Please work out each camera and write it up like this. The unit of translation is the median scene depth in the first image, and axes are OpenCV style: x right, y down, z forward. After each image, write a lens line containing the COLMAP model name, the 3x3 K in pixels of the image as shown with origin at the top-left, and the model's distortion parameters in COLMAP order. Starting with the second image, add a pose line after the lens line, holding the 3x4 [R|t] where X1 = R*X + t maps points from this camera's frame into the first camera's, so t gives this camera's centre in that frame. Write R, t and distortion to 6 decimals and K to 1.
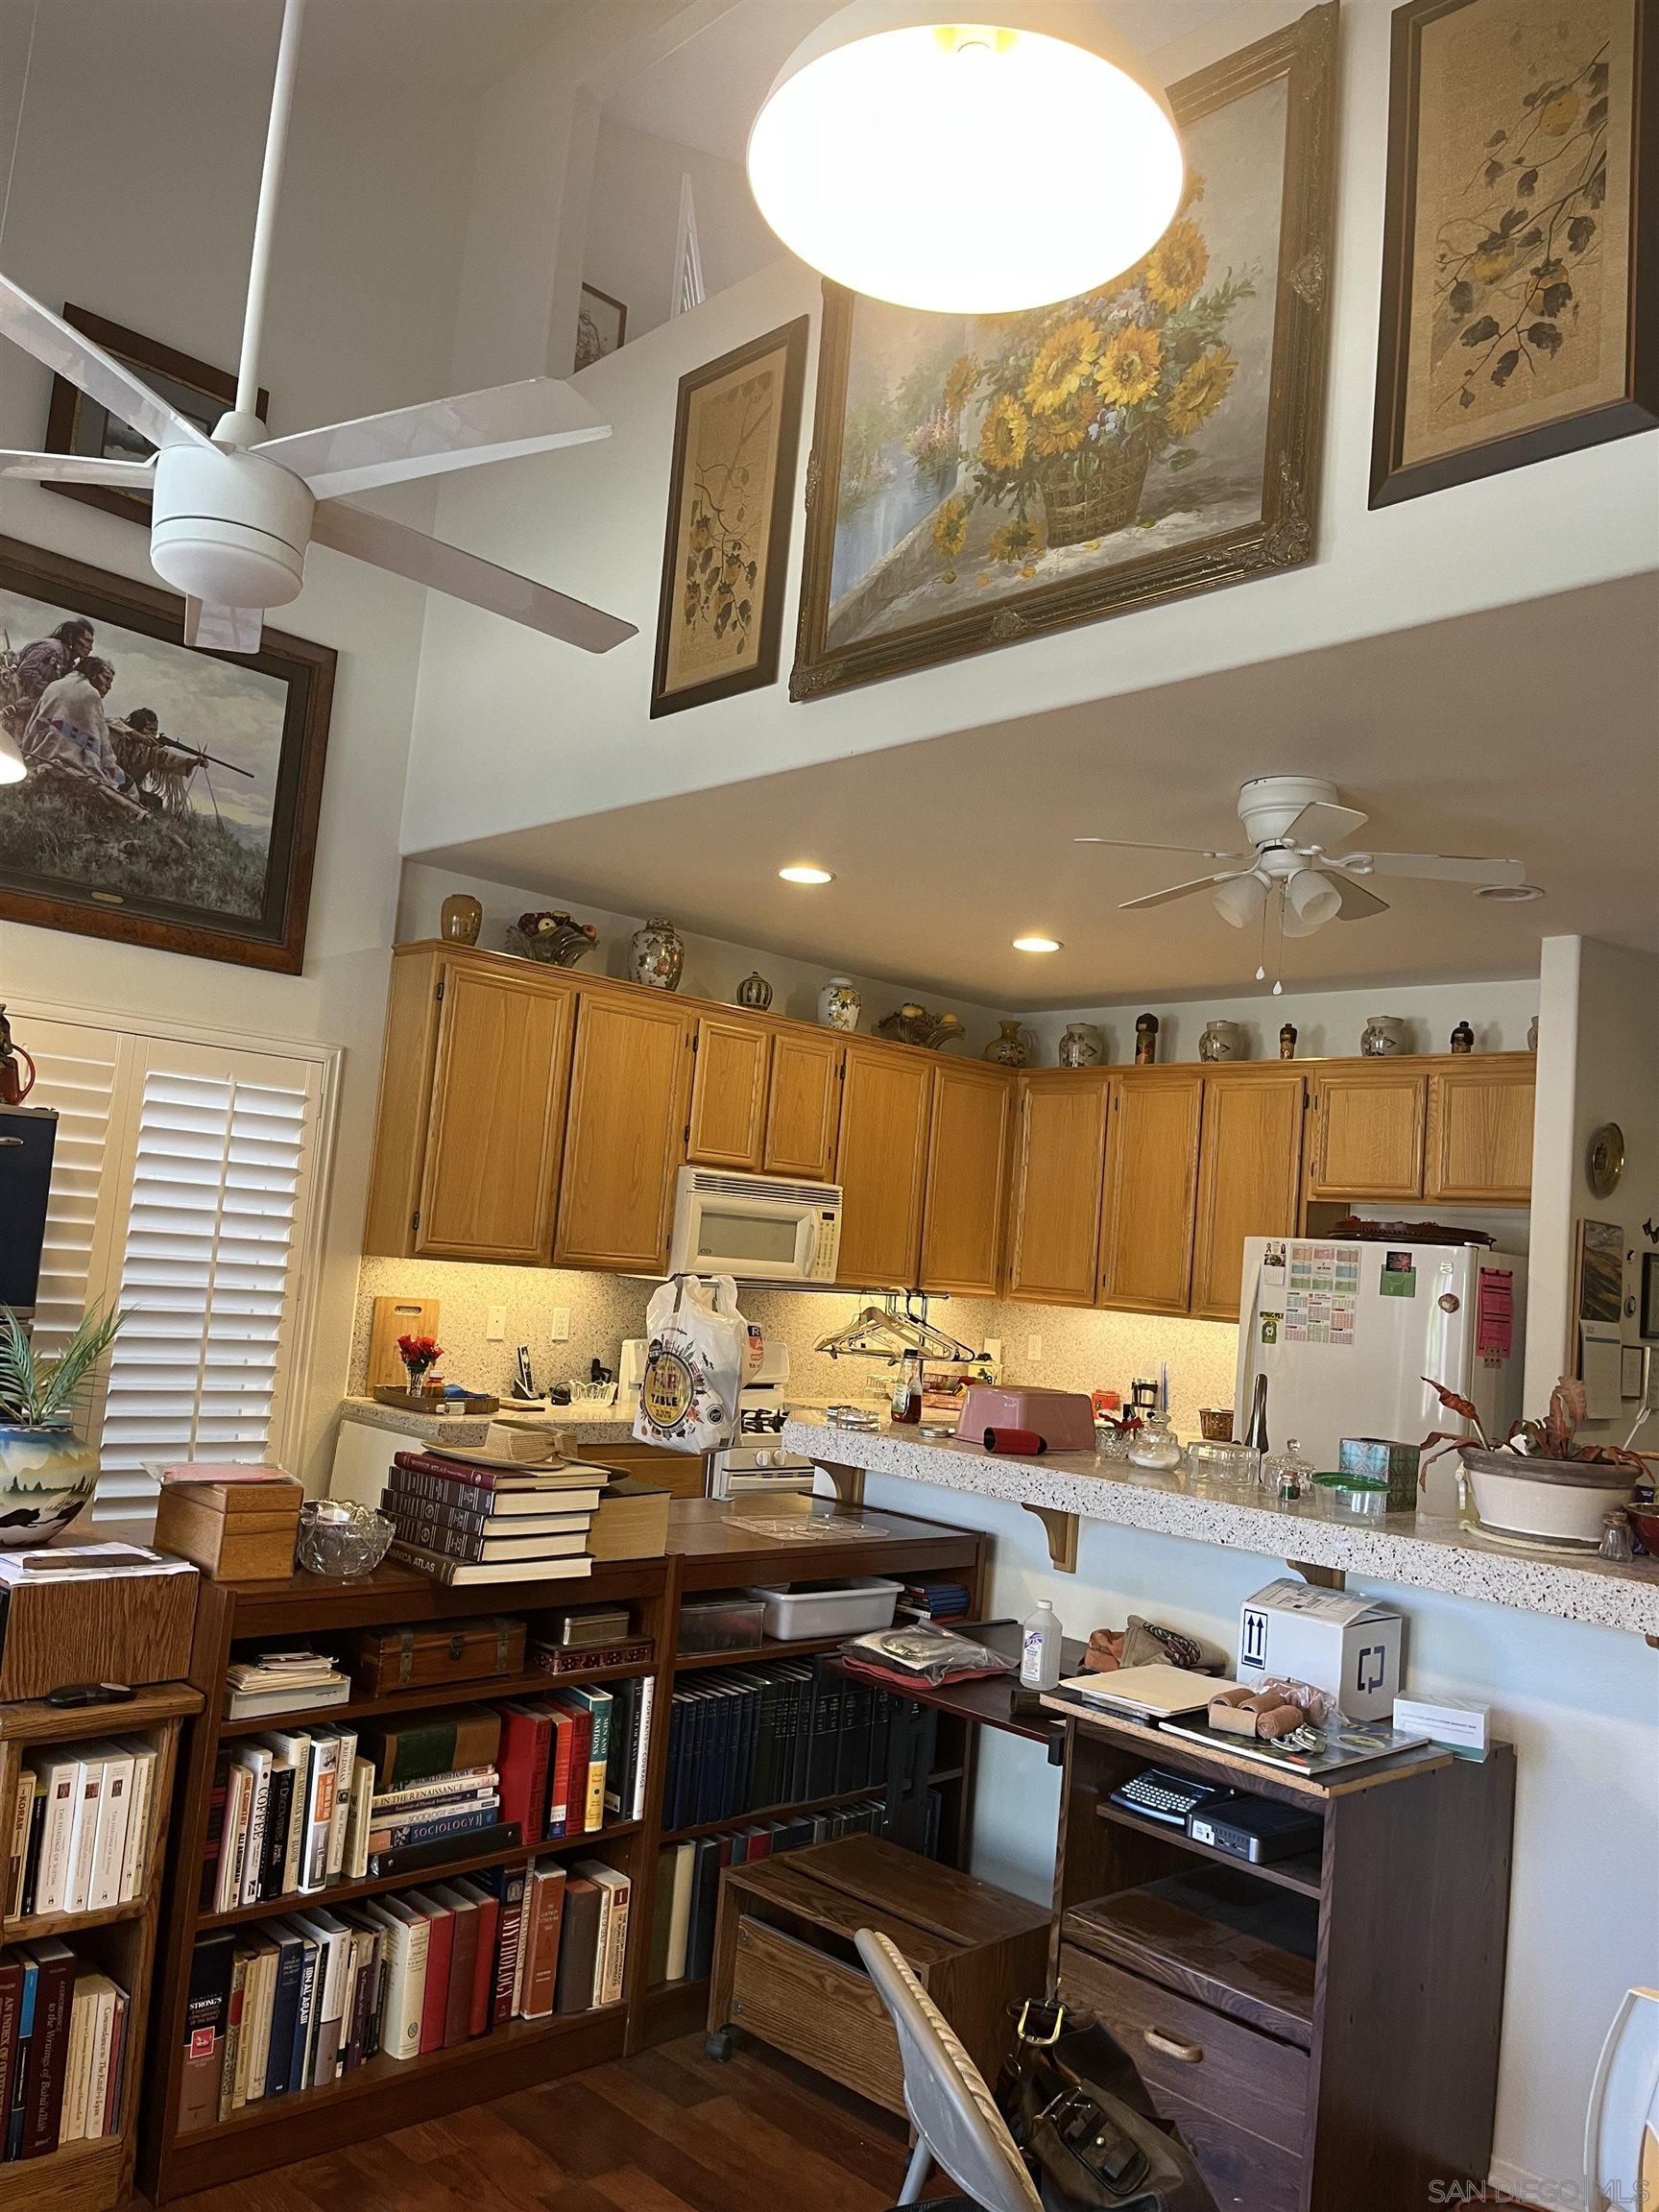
lens RADIAL K [[1662.7, 0, 832.6], [0, 1662.7, 1112.2], [0, 0, 1]] dist [0.071934, -0.105334]
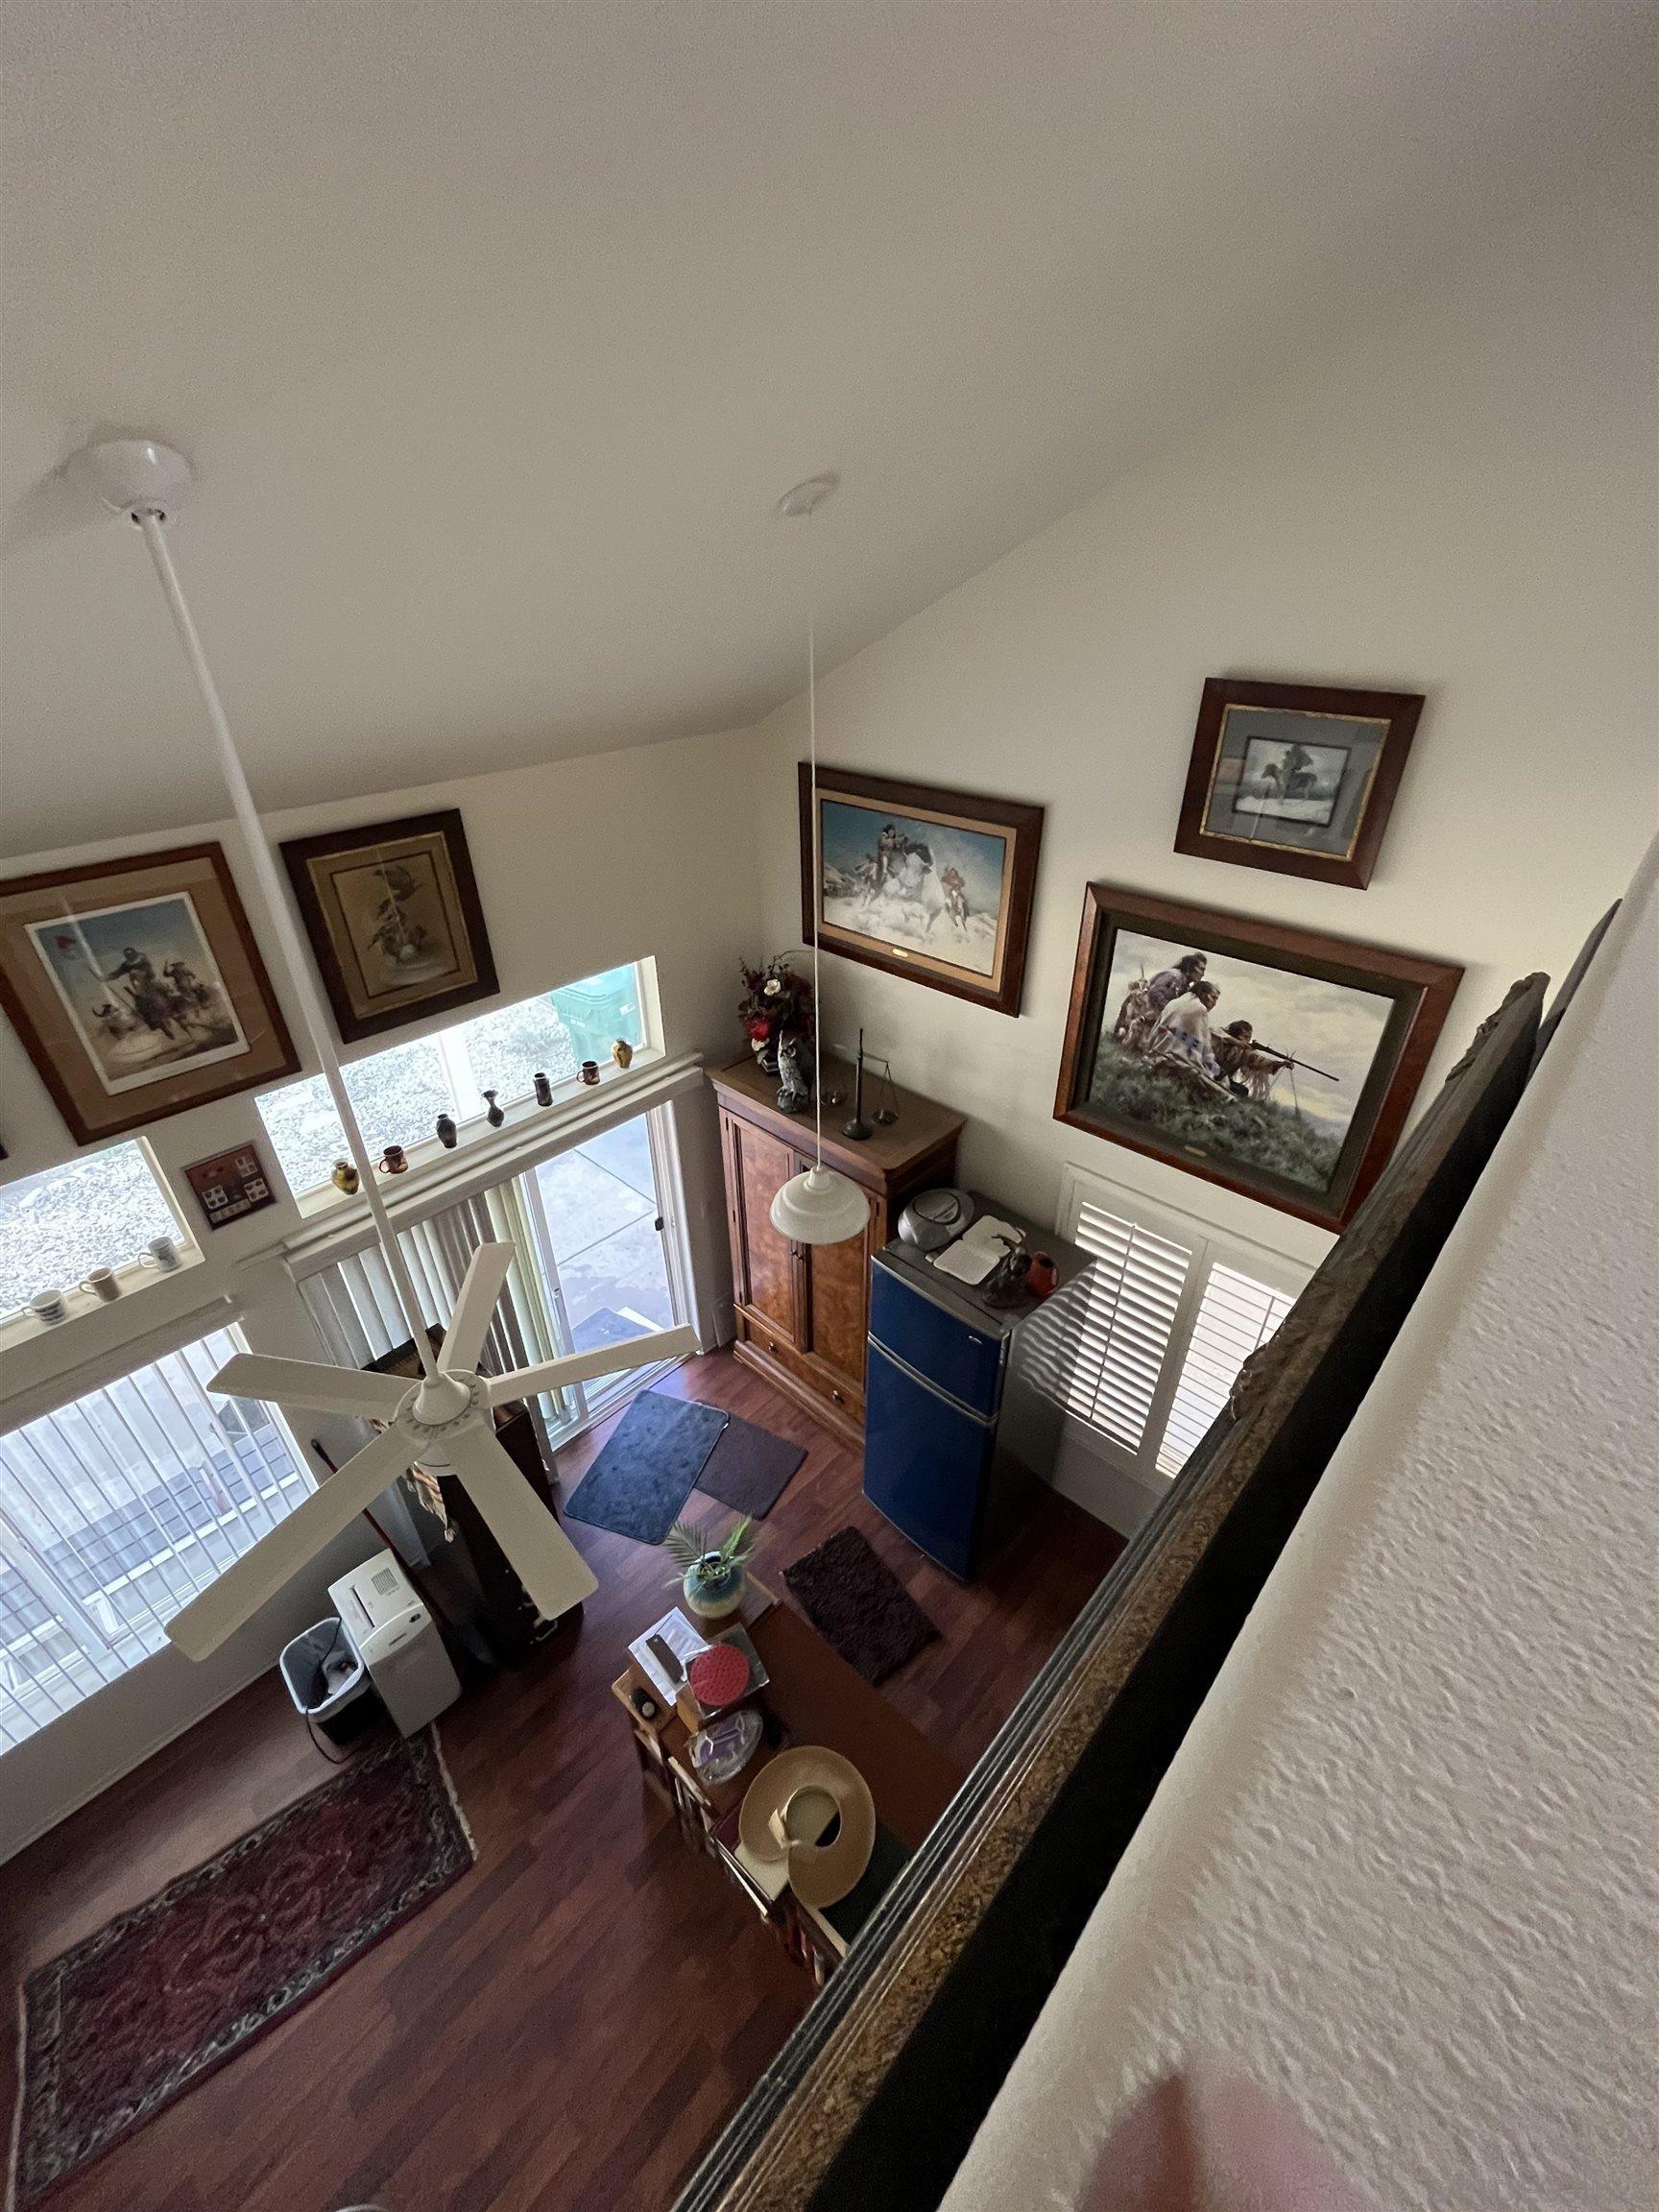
lens RADIAL K [[894.2, 0, 831.9], [0, 894.2, 1106.7], [0, 0, 1]] dist [-0.003412, 0.000264]
pose [[0.039353, 0.455548, -0.889341, 0.176649], [0.102742, 0.883468, 0.457086, -0.512082], [0.993929, -0.109360, -0.012037, 0.715577]]
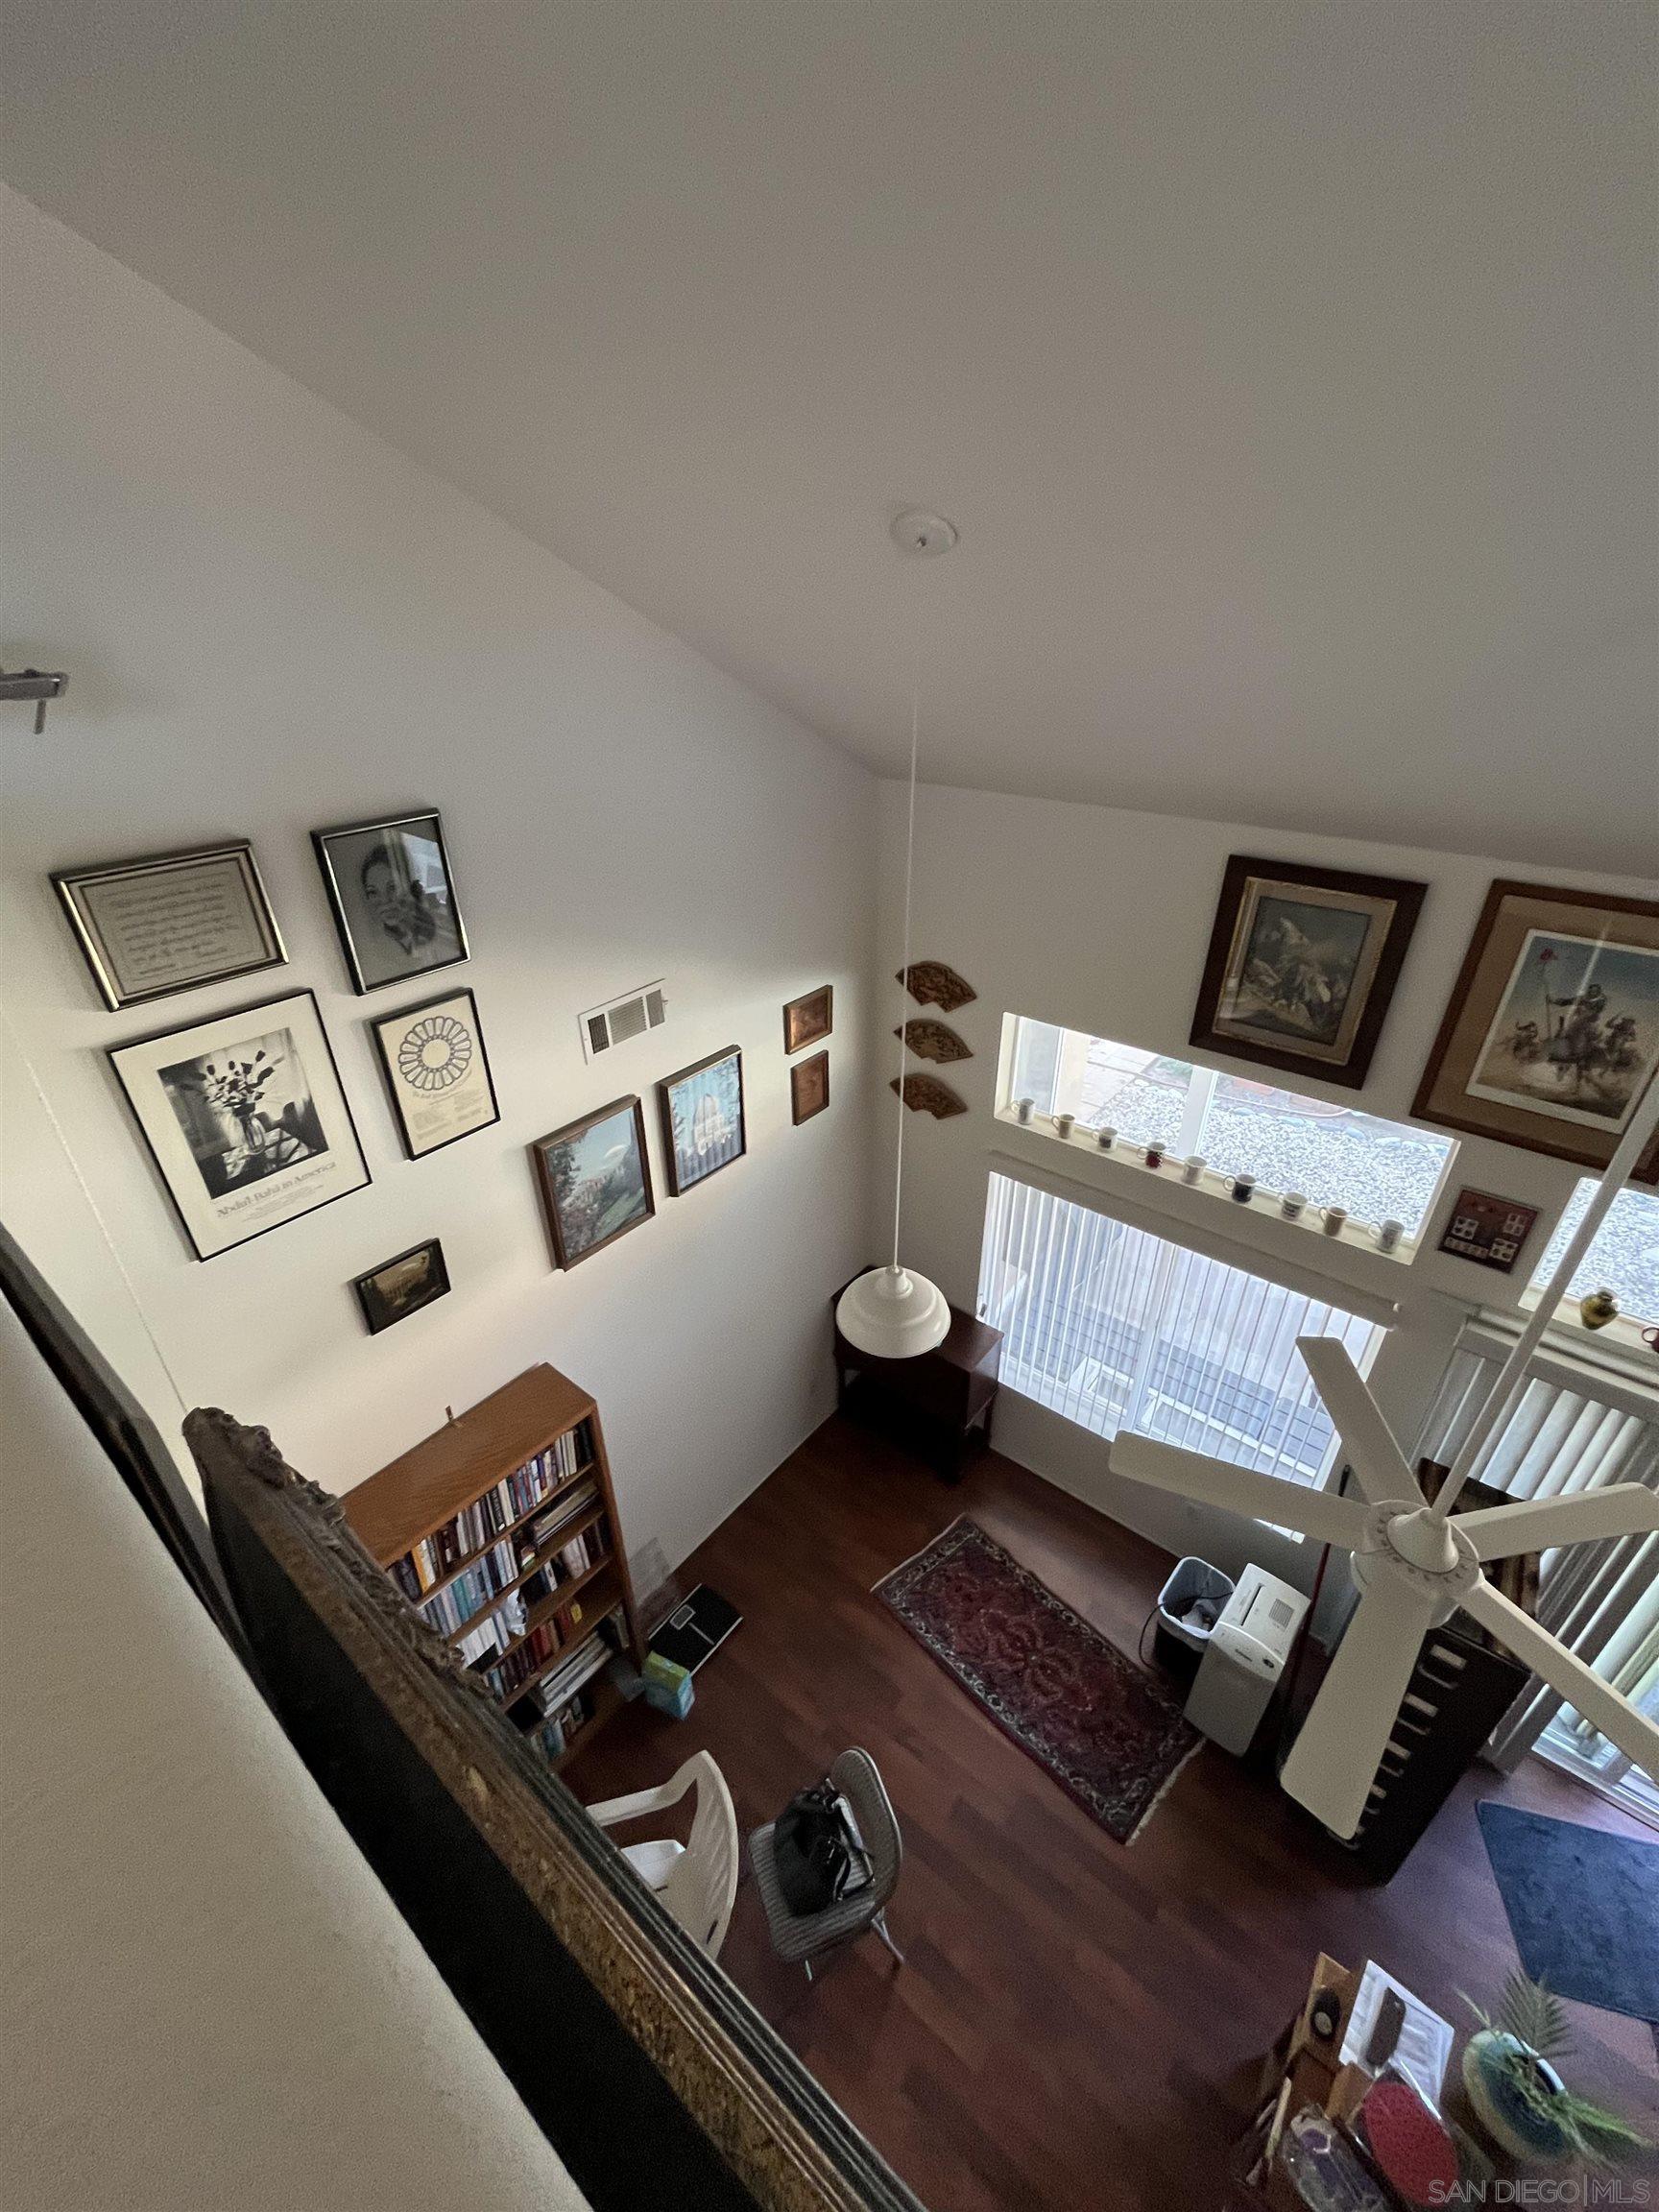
lens RADIAL K [[894.2, 0, 827.8], [0, 894.2, 1103.0], [0, 0, 1]] dist [-0.003412, 0.000264]
pose [[-0.991355, -0.010233, -0.130808, 0.146644], [-0.062239, 0.914325, 0.400170, -0.511267], [0.115506, 0.404852, -0.907057, 0.744868]]
